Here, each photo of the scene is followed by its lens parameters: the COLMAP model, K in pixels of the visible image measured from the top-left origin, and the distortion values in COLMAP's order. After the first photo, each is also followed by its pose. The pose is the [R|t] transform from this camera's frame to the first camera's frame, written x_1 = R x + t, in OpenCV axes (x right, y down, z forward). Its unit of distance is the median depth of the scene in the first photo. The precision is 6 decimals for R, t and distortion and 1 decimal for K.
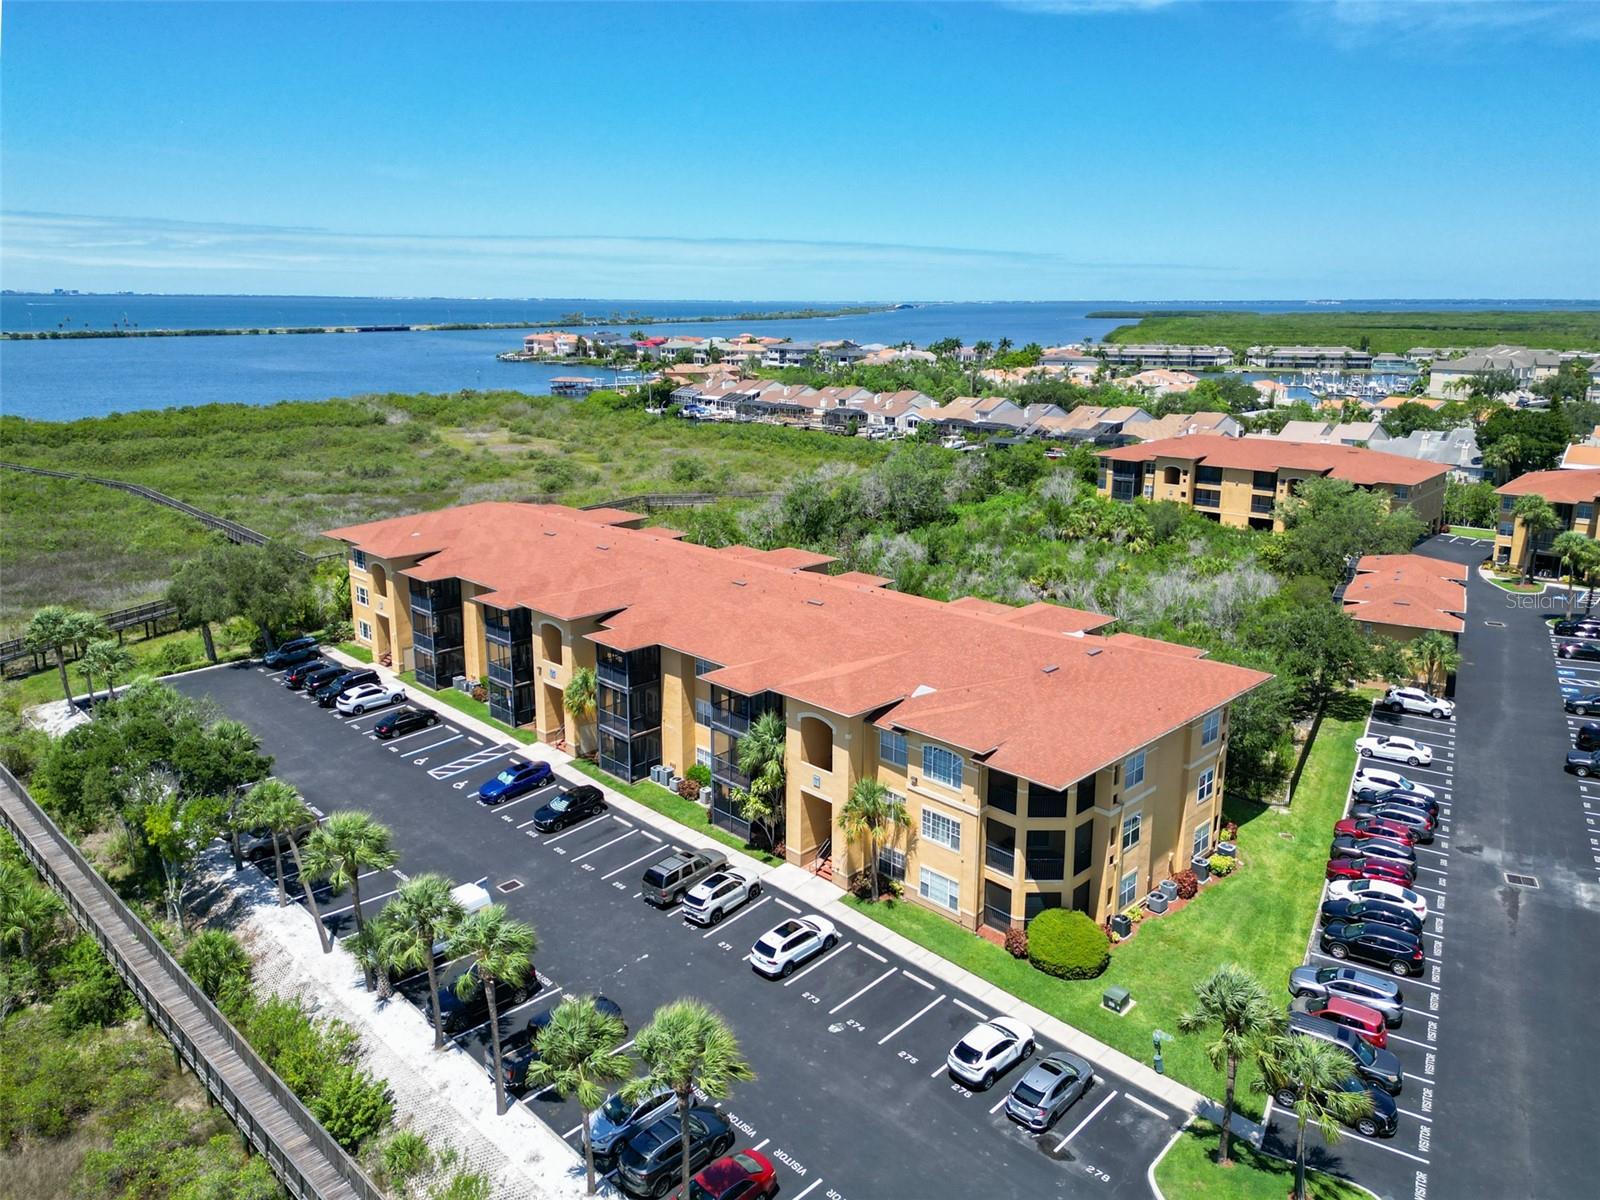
lens RADIAL K [[1122.3, 0, 804.4], [0, 1122.3, 571.0], [0, 0, 1]] dist [0.099231, -0.116489]
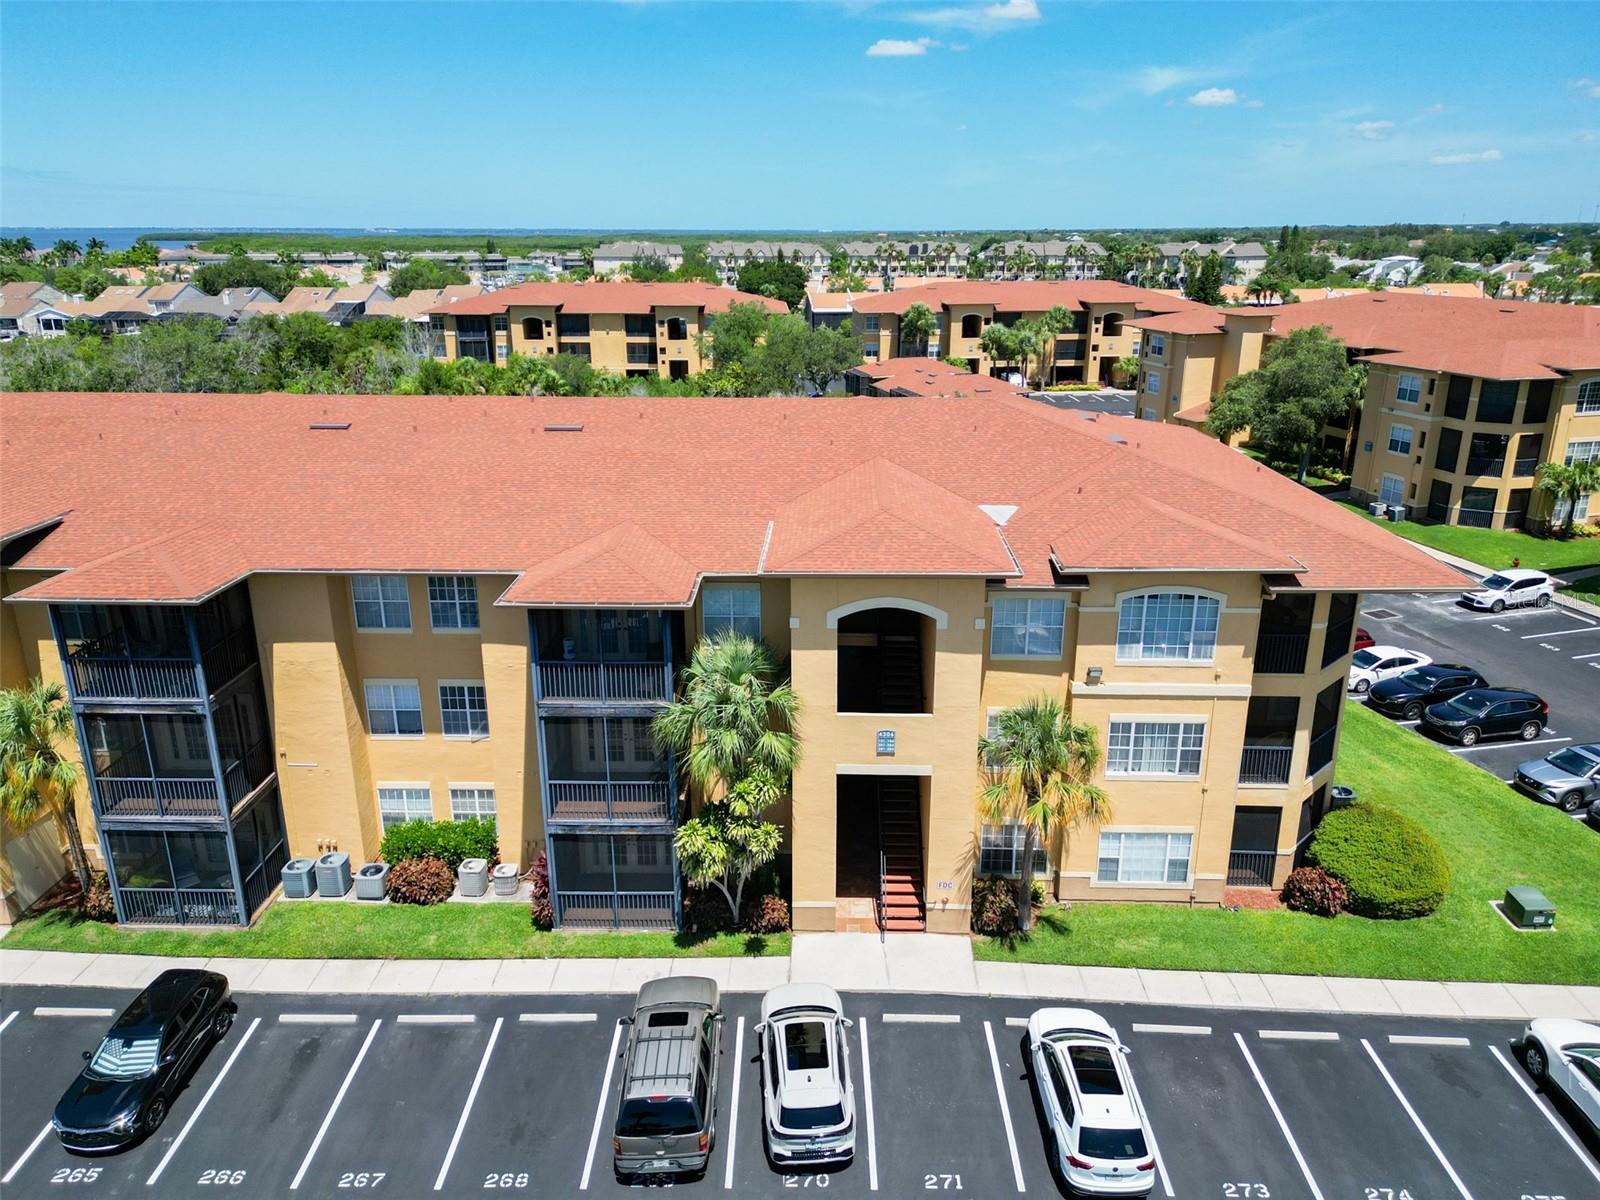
lens RADIAL K [[1110.6, 0, 800.0], [0, 1110.6, 600.0], [0, 0, 1]] dist [0.095145, -0.115550]
pose [[0.726199, -0.219227, 0.651594, -0.116640], [0.163242, 0.975674, 0.146330, 0.022352], [-0.667823, 0.000103, 0.744320, 0.265675]]
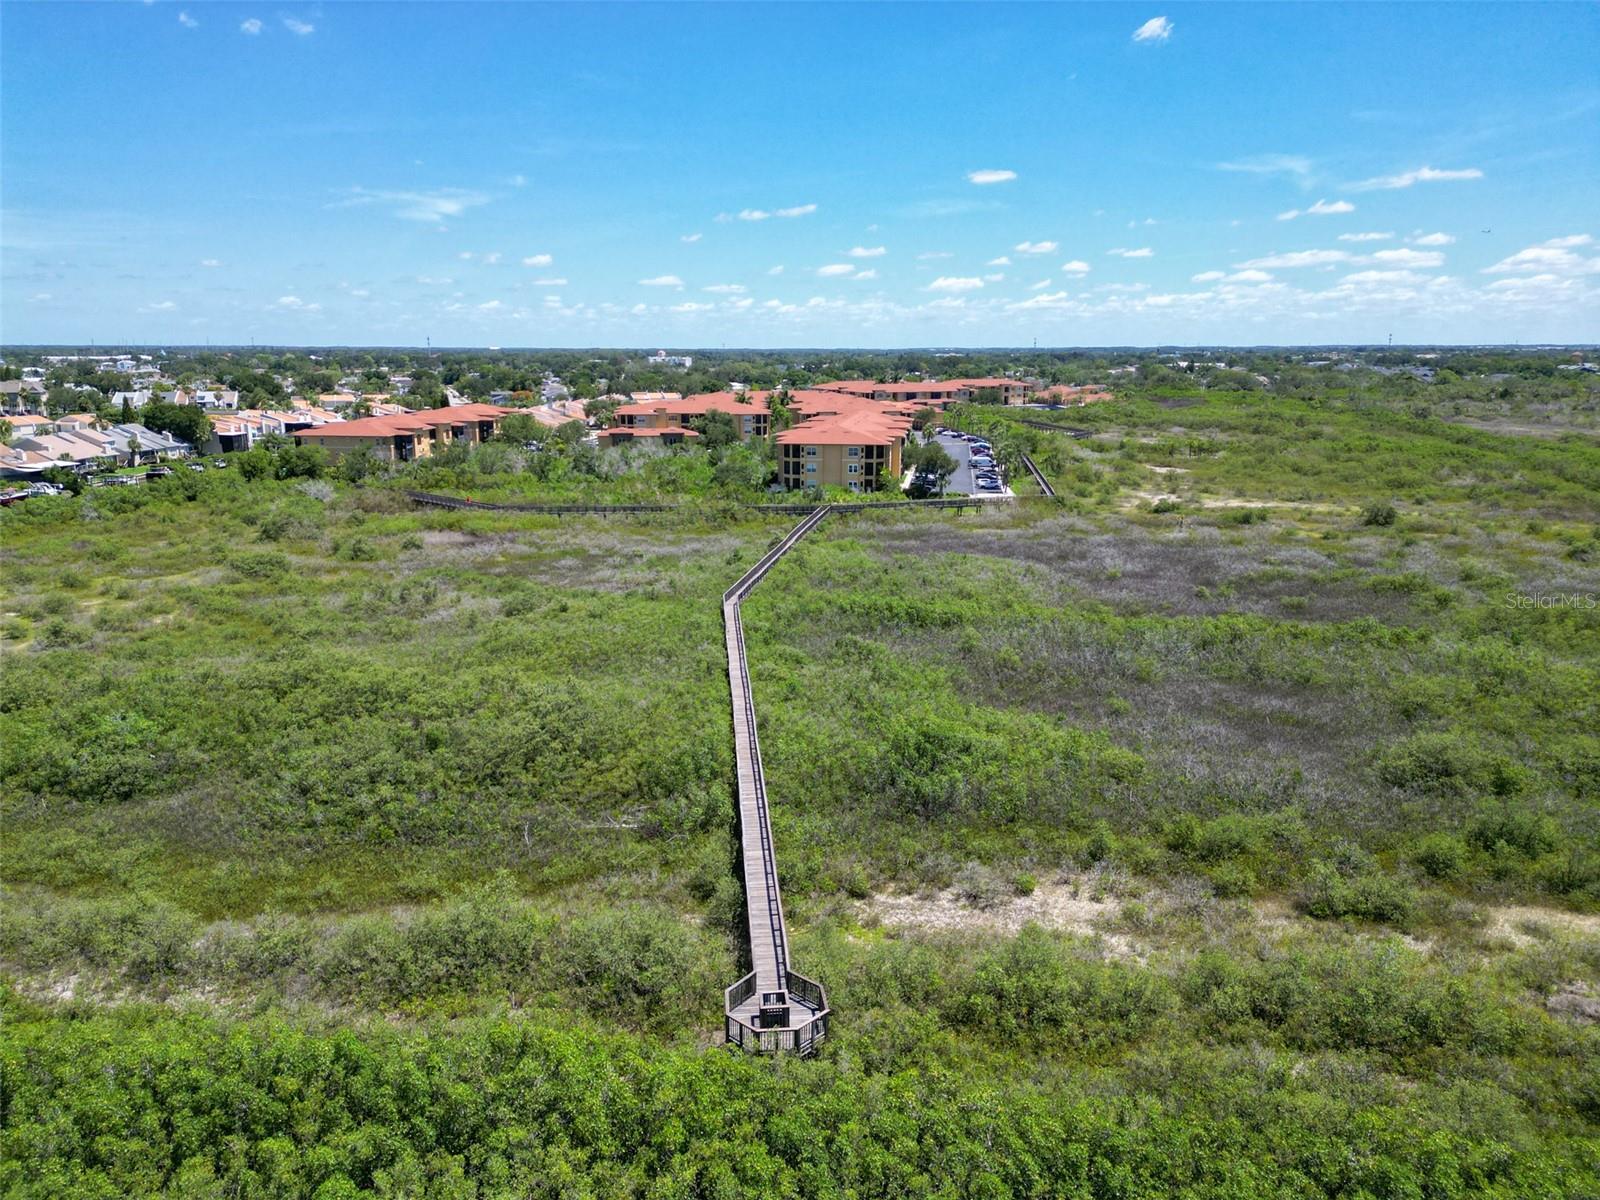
lens RADIAL K [[1110.6, 0, 800.0], [0, 1110.6, 600.0], [0, 0, 1]] dist [0.095145, -0.115550]
pose [[-0.603004, -0.177540, 0.777731, -1.308865], [0.184445, 0.917475, 0.352448, -0.346159], [-0.776123, 0.355977, -0.520494, 1.536205]]
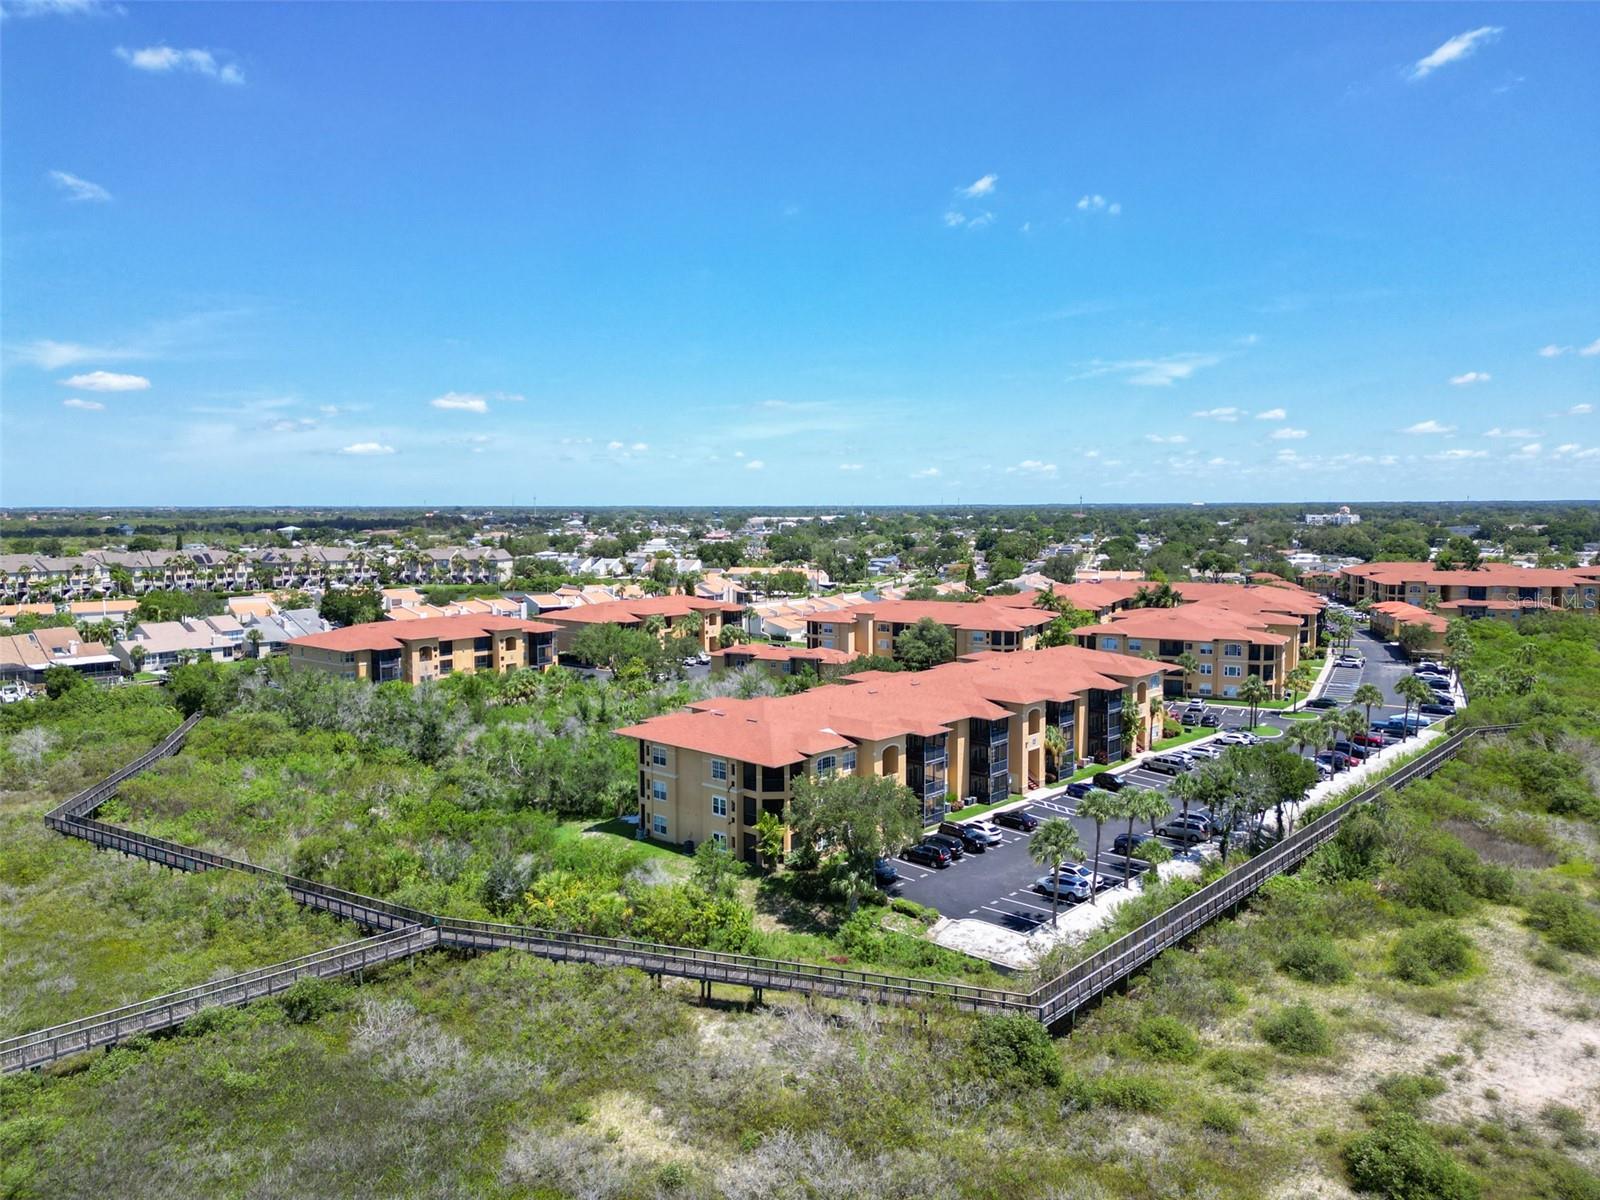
lens RADIAL K [[1122.3, 0, 804.4], [0, 1122.3, 571.0], [0, 0, 1]] dist [0.099231, -0.116489]
pose [[-0.042592, -0.061768, 0.997181, -0.890670], [0.233578, 0.969812, 0.070050, -0.163727], [-0.971405, 0.235903, -0.026878, 0.651957]]
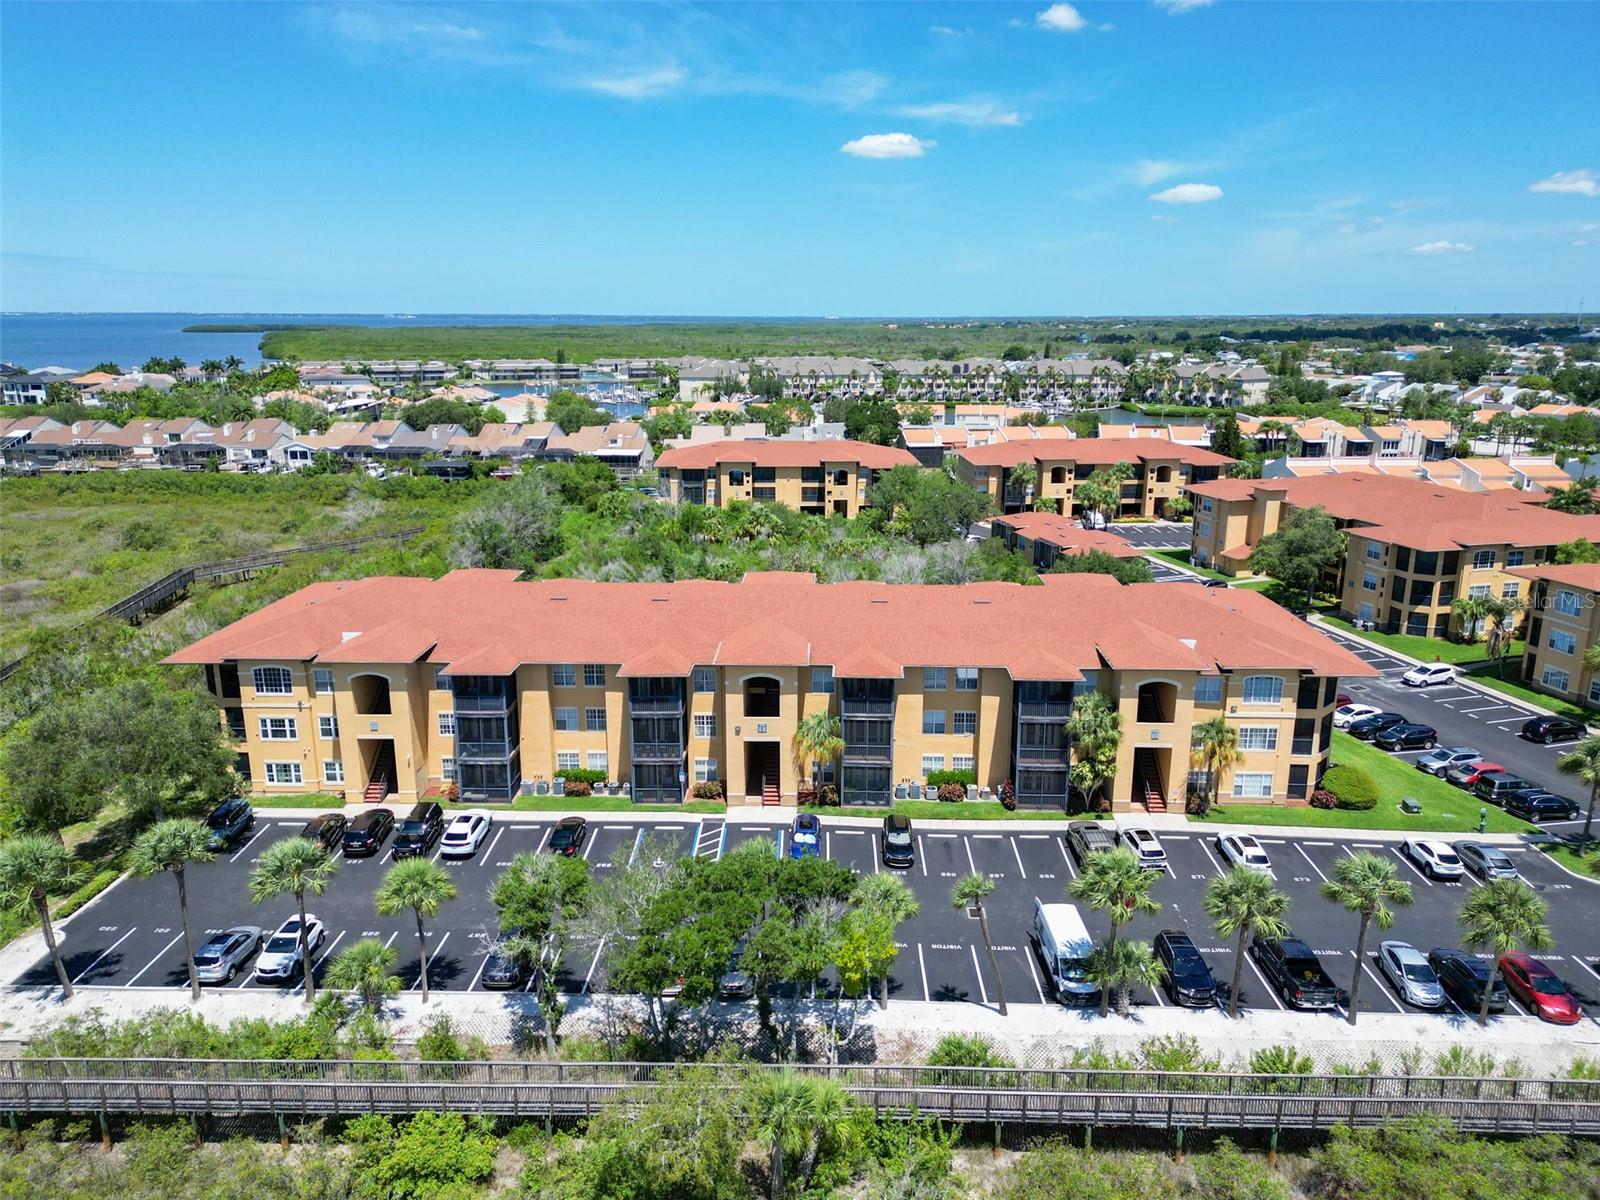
lens RADIAL K [[1110.6, 0, 800.0], [0, 1110.6, 600.0], [0, 0, 1]] dist [0.095145, -0.115550]
pose [[0.729455, -0.171701, 0.662129, -0.400946], [0.161090, 0.983879, 0.077667, -0.041600], [-0.664790, 0.050007, 0.745355, 0.137823]]
